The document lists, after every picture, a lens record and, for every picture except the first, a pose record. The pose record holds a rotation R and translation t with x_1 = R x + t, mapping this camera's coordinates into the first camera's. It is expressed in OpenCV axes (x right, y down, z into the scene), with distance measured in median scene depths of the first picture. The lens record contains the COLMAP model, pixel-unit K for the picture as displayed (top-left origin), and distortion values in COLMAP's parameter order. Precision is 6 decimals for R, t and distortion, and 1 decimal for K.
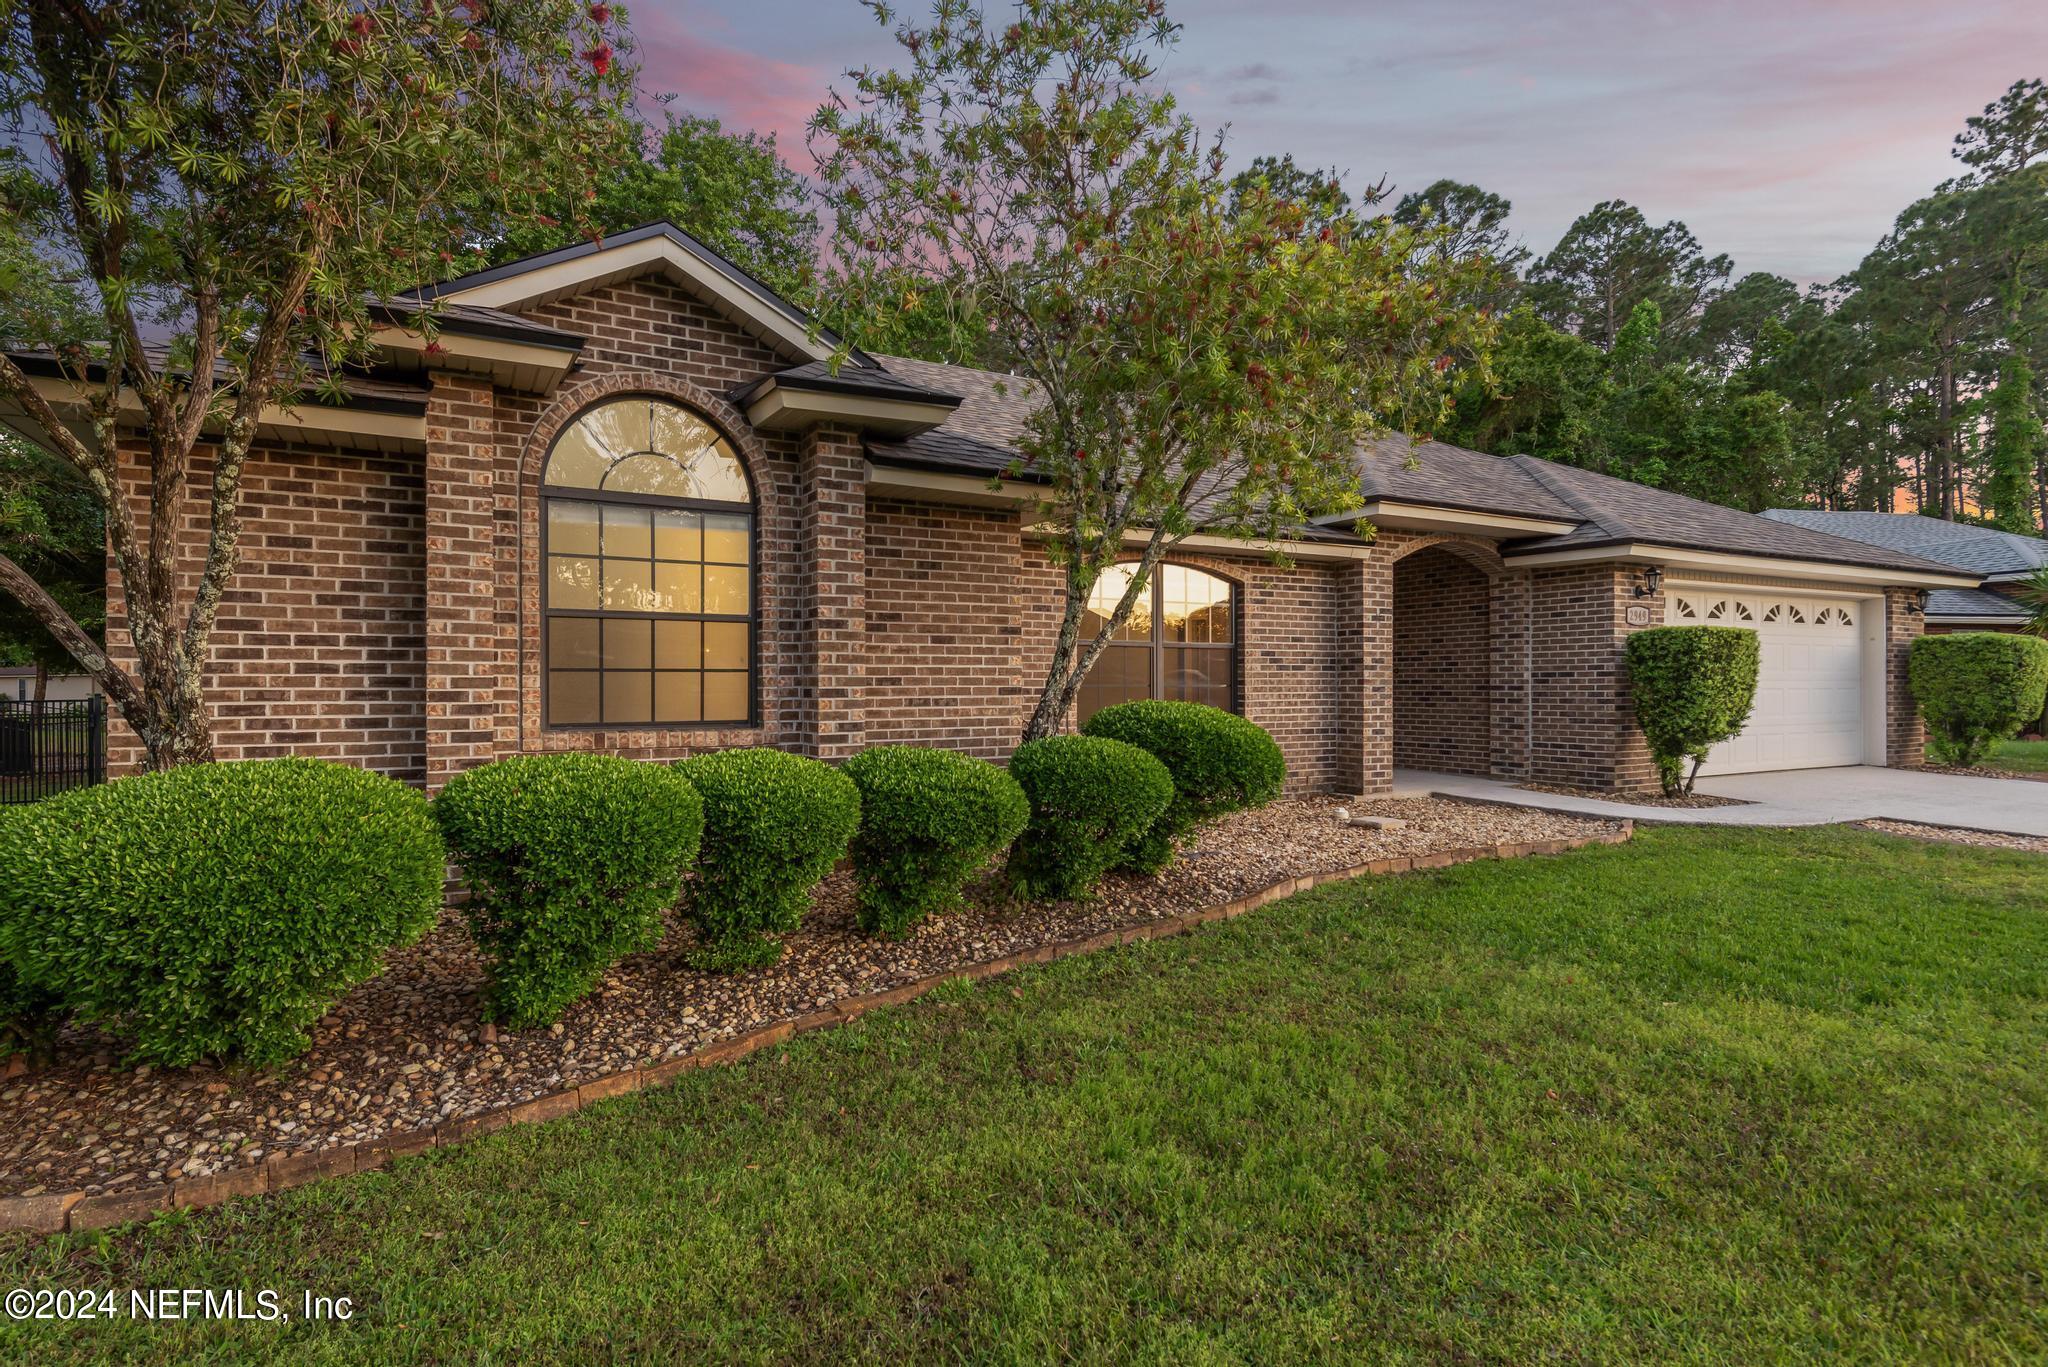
lens RADIAL K [[1045.6, 0, 1005.6], [0, 1045.6, 689.6], [0, 0, 1]] dist [0.024190, -0.012796]
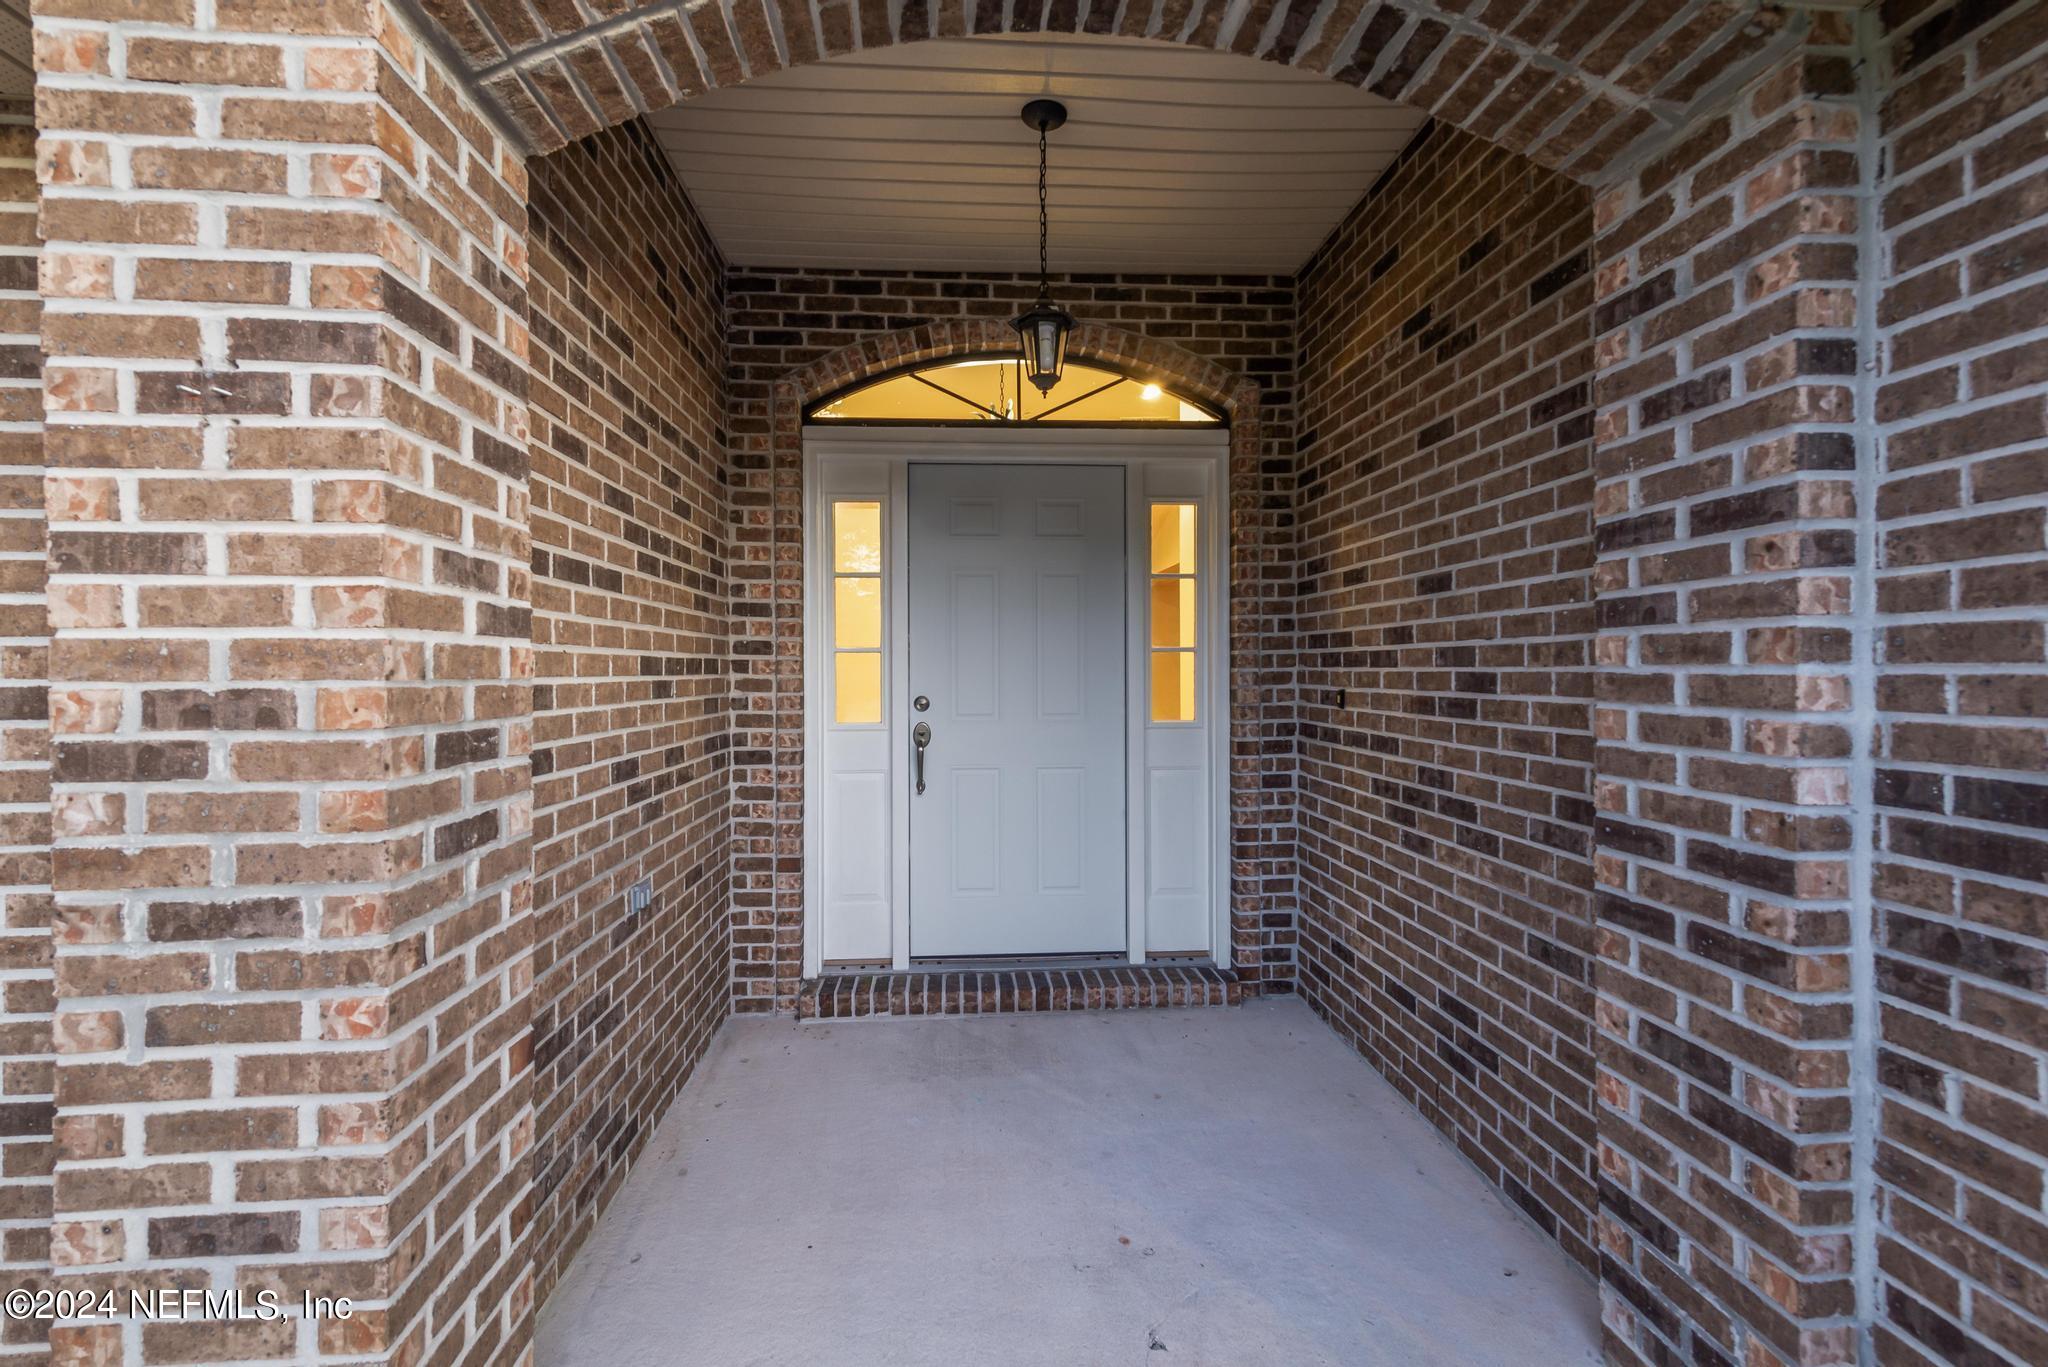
lens RADIAL K [[872.7, 0, 1011.8], [0, 872.7, 674.2], [0, 0, 1]] dist [0.010053, -0.000171]
pose [[0.904990, 0.000818, -0.425432, 0.590212], [0.000596, 0.999995, 0.003190, -0.038438], [0.425433, -0.003141, 0.904985, 1.119808]]
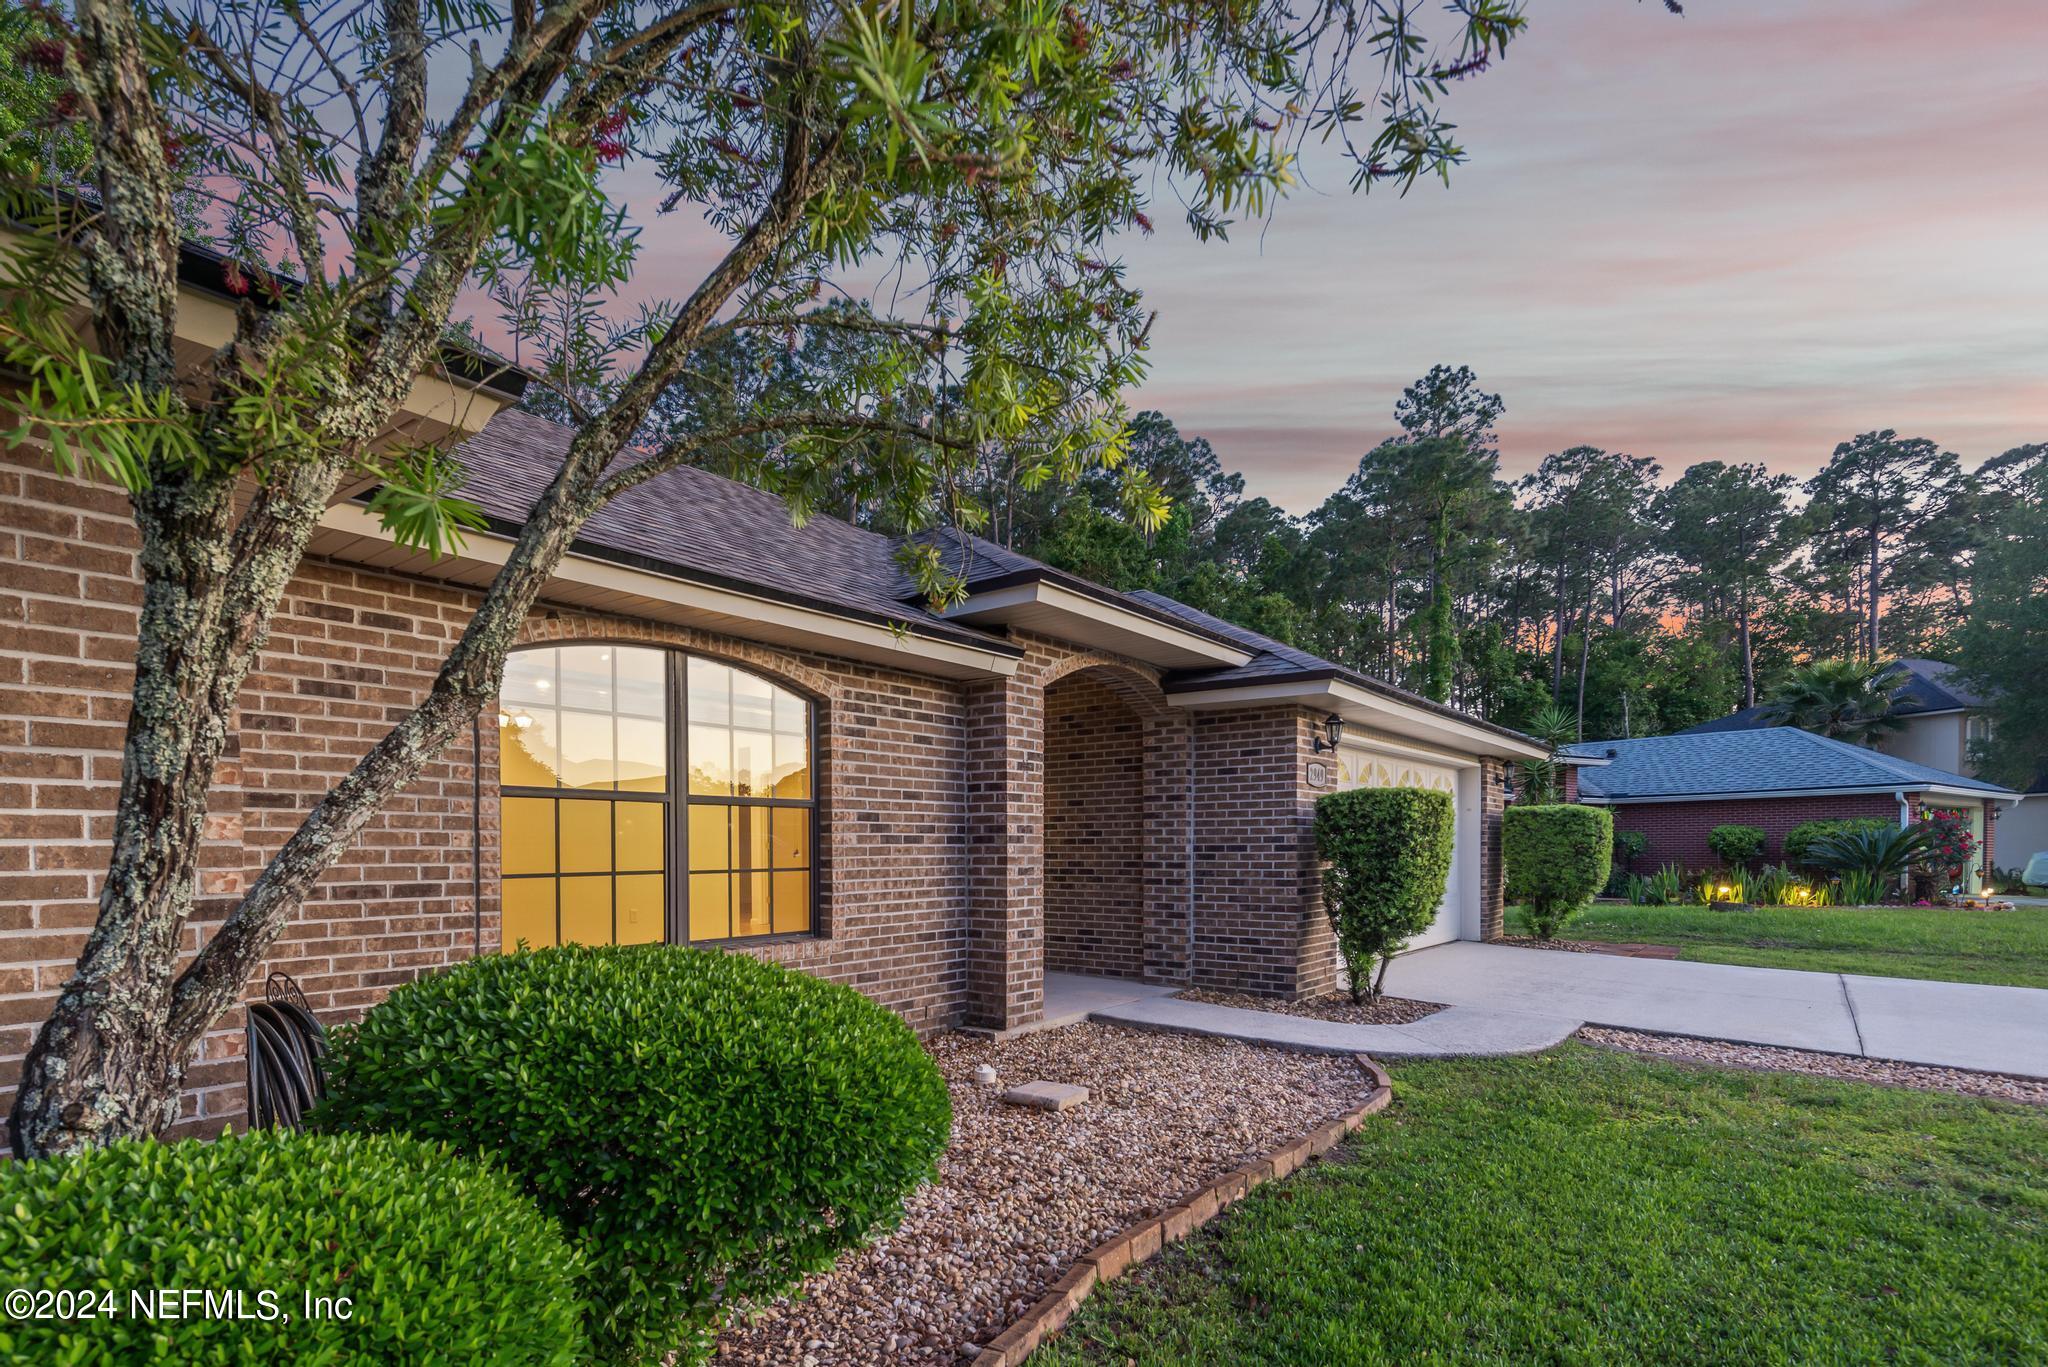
lens RADIAL K [[1030.1, 0, 1012.3], [0, 1030.1, 845.4], [0, 0, 1]] dist [0.061900, -0.027342]
pose [[0.918760, 0.001370, 0.394815, 0.100440], [0.001368, 0.999977, -0.006654, -0.015094], [-0.394815, 0.006653, 0.918737, 0.465254]]
